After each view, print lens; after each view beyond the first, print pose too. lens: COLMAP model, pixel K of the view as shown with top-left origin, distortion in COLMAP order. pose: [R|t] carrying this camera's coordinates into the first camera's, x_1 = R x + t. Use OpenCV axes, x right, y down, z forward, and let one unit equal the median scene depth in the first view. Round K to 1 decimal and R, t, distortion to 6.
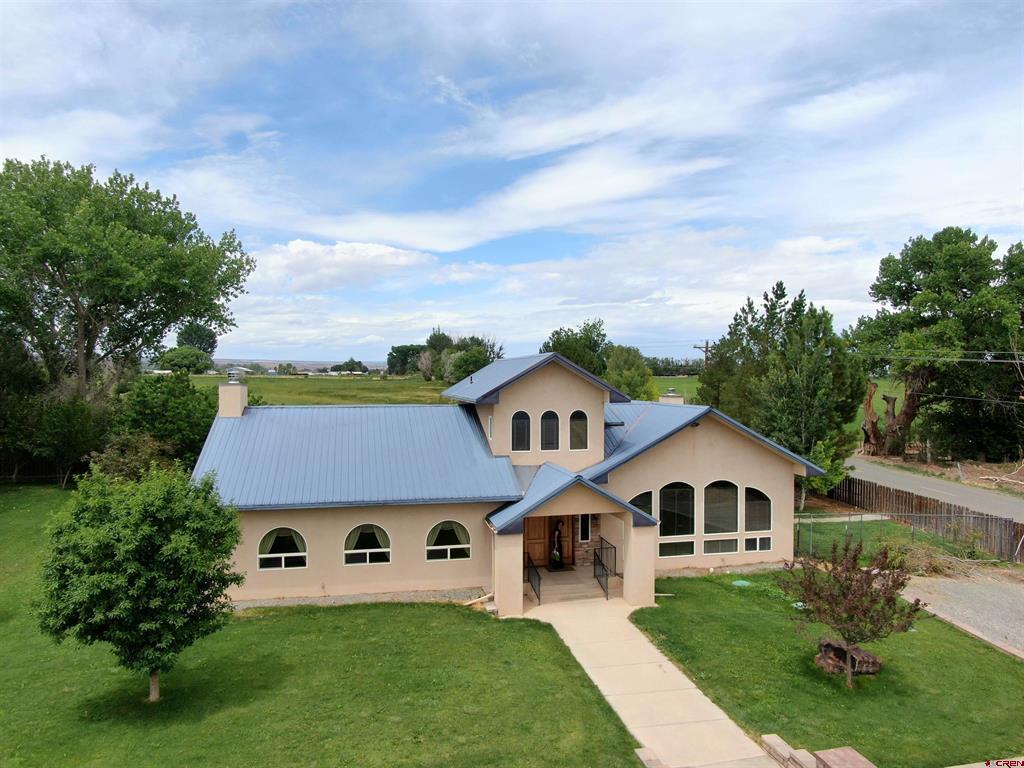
lens RADIAL K [[734.6, 0, 509.2], [0, 734.6, 386.7], [0, 0, 1]] dist [-0.026993, 0.007940]
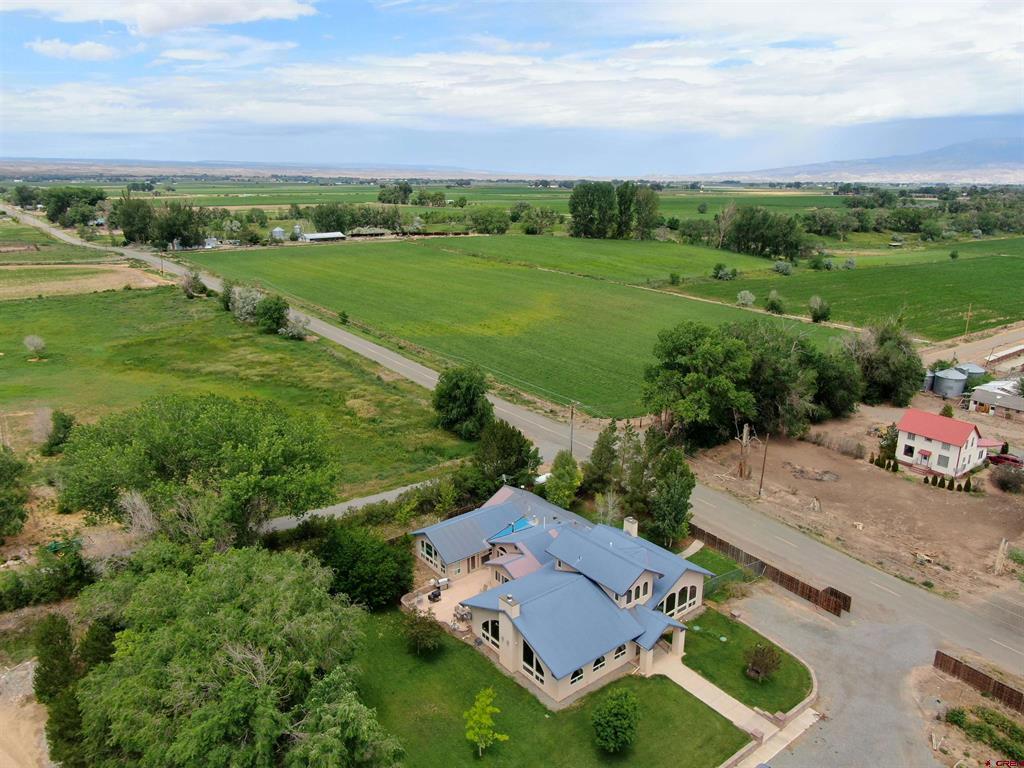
lens RADIAL K [[739.5, 0, 495.4], [0, 739.5, 384.6], [0, 0, 1]] dist [-0.037749, -0.000258]
pose [[0.901837, -0.123364, 0.414091, -1.256208], [0.006883, 0.962355, 0.271709, -1.232676], [-0.432021, -0.242188, 0.868736, -0.757176]]
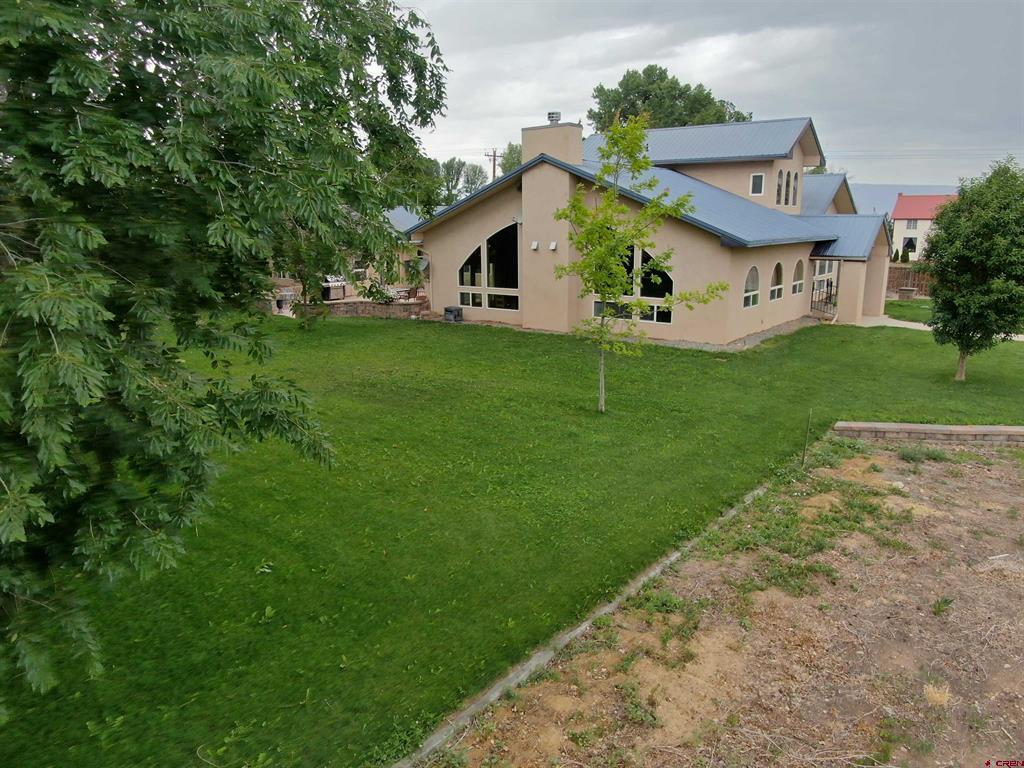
lens RADIAL K [[734.6, 0, 509.2], [0, 734.6, 386.7], [0, 0, 1]] dist [-0.026993, 0.007940]
pose [[0.755945, -0.146750, 0.637975, -1.005574], [0.011786, 0.977443, 0.210870, 0.110763], [-0.654529, -0.151887, 0.740623, 0.355555]]
